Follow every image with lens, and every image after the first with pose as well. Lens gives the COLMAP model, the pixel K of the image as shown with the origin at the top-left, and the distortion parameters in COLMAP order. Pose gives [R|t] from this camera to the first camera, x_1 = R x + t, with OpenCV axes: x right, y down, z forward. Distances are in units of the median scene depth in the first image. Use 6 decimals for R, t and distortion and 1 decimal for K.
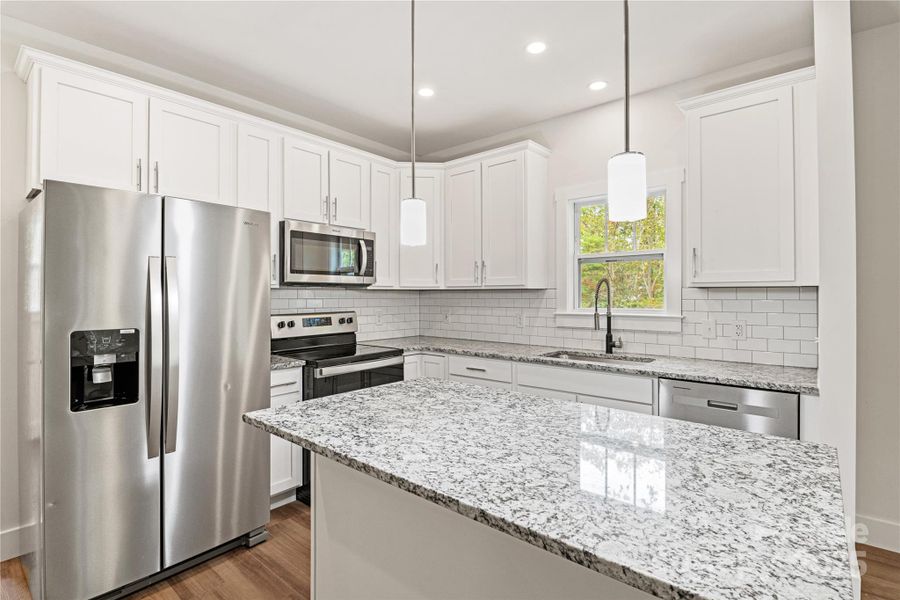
lens RADIAL K [[429.6, 0, 454.6], [0, 429.6, 289.3], [0, 0, 1]] dist [0.001399, -0.008077]
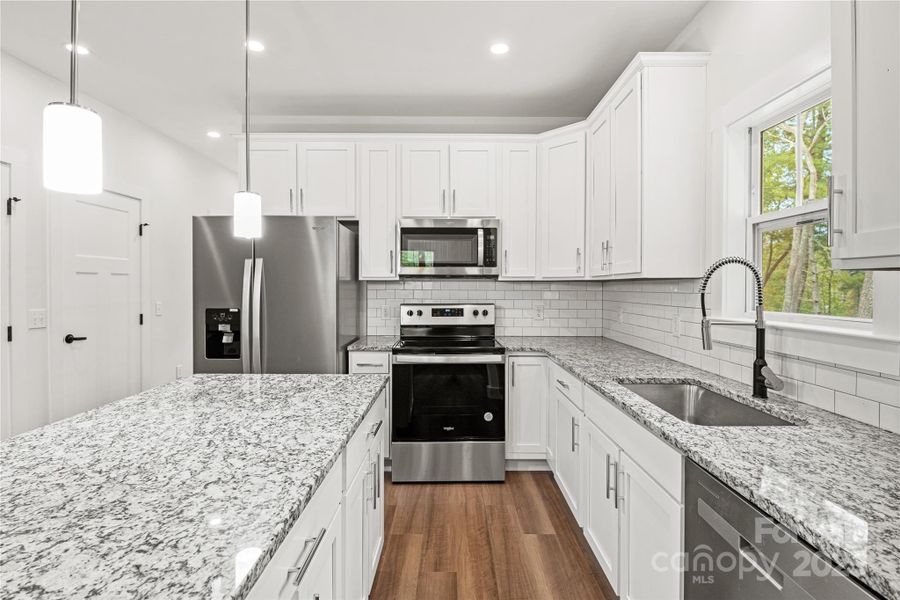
lens RADIAL K [[429.6, 0, 454.6], [0, 429.6, 289.3], [0, 0, 1]] dist [0.001399, -0.008077]
pose [[0.644658, 0.007481, -0.764435, 0.519023], [0.008099, 0.999829, 0.016615, 0.003095], [0.764428, -0.016903, 0.644487, 0.365309]]
